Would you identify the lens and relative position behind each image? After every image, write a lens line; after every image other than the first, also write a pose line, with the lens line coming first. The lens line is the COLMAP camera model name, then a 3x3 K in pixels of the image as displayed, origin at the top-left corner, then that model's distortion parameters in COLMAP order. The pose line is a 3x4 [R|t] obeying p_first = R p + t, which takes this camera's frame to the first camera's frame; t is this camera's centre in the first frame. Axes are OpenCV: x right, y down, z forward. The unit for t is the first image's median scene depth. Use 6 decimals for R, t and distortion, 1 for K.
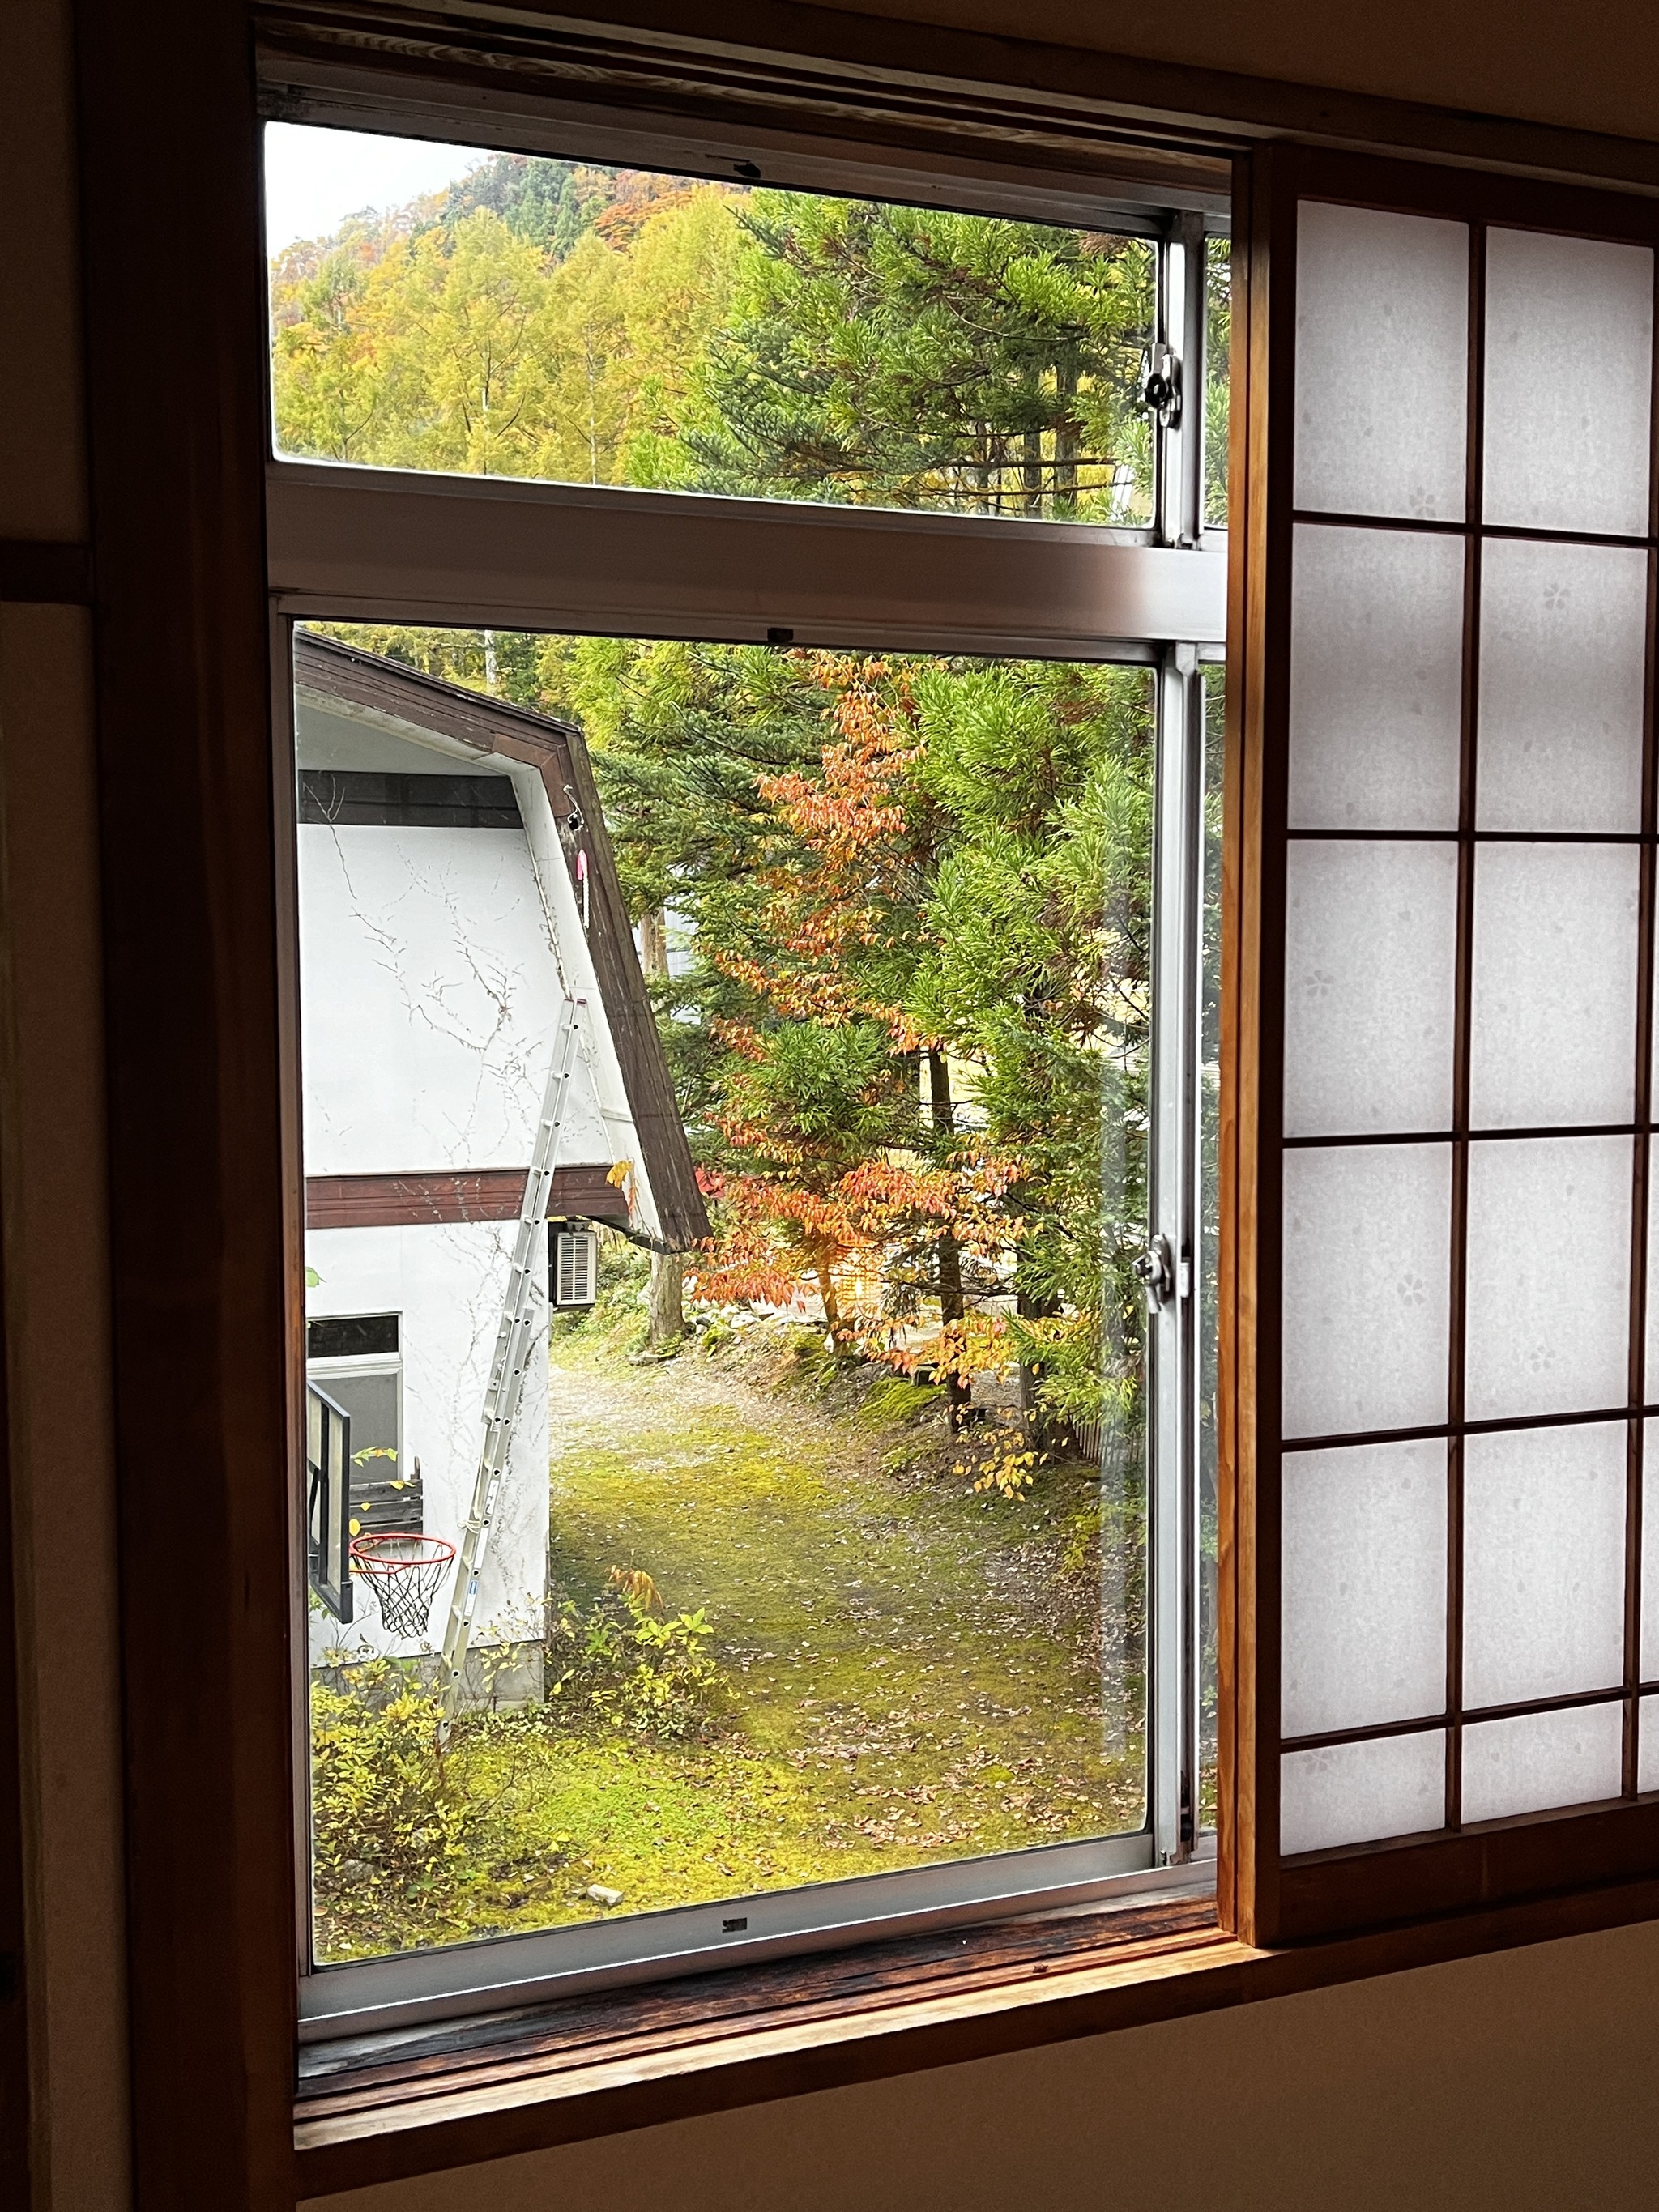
lens RADIAL K [[2156.4, 0, 829.5], [0, 2156.4, 1106.0], [0, 0, 1]] dist [0.023048, -0.002120]
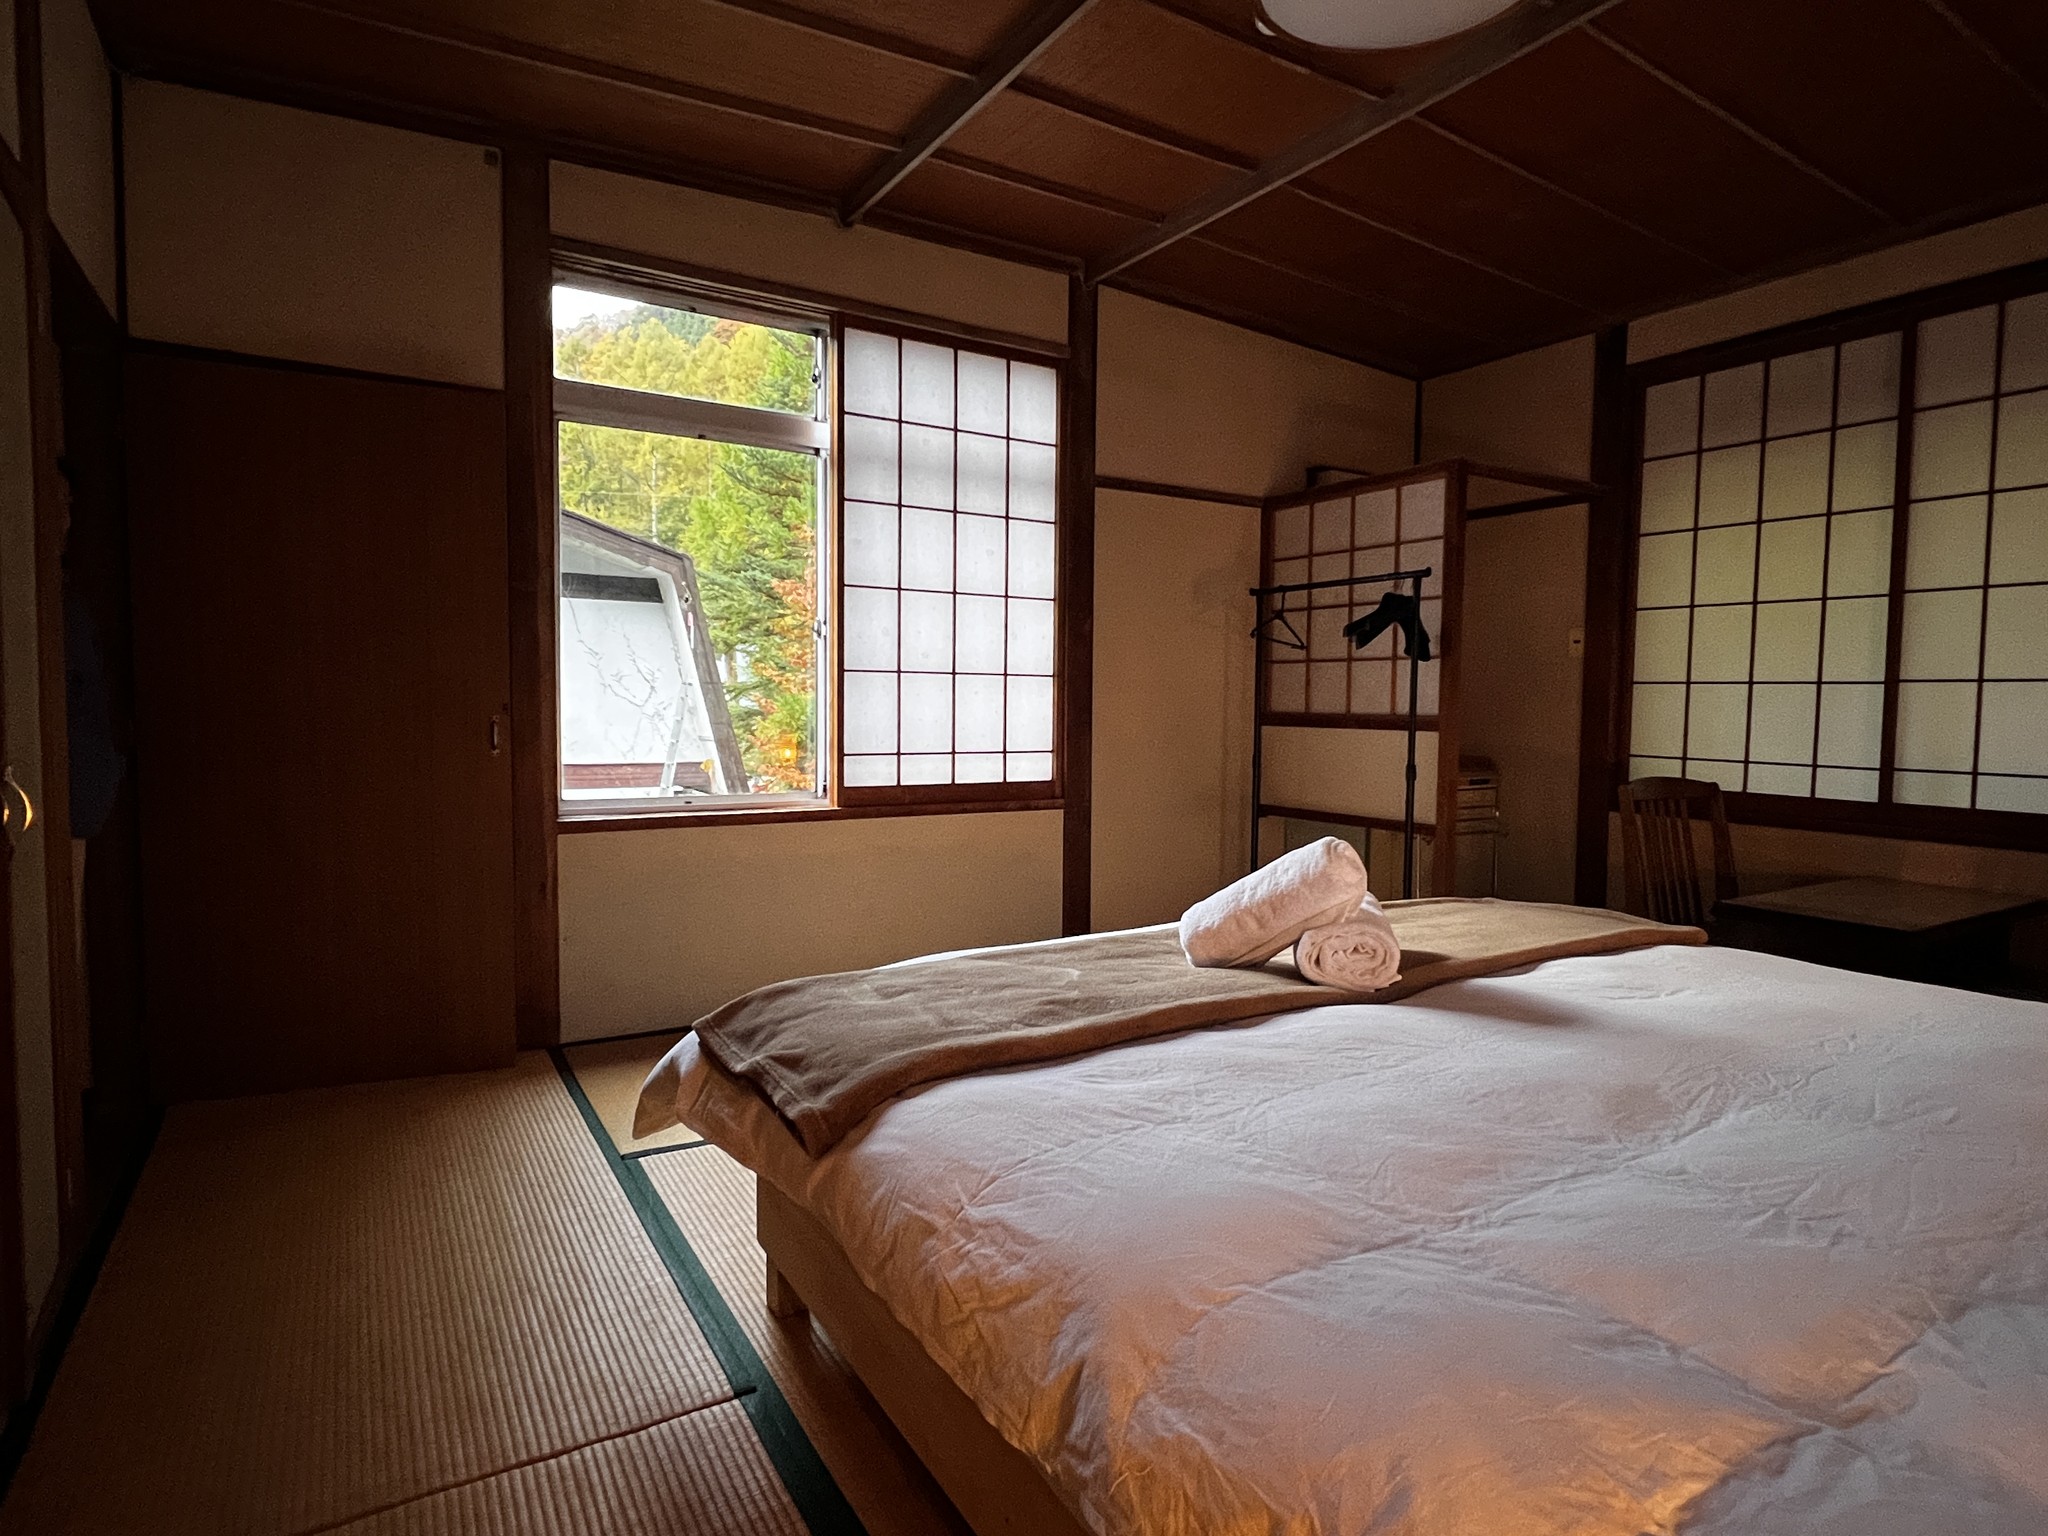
lens RADIAL K [[1091.6, 0, 1024.0], [0, 1091.6, 768.0], [0, 0, 1]] dist [0.003017, 0.000020]
pose [[0.985658, 0.008414, 0.168545, 0.031359], [-0.005177, 0.999794, -0.019636, 0.056356], [-0.168675, 0.018482, 0.985498, -0.134069]]
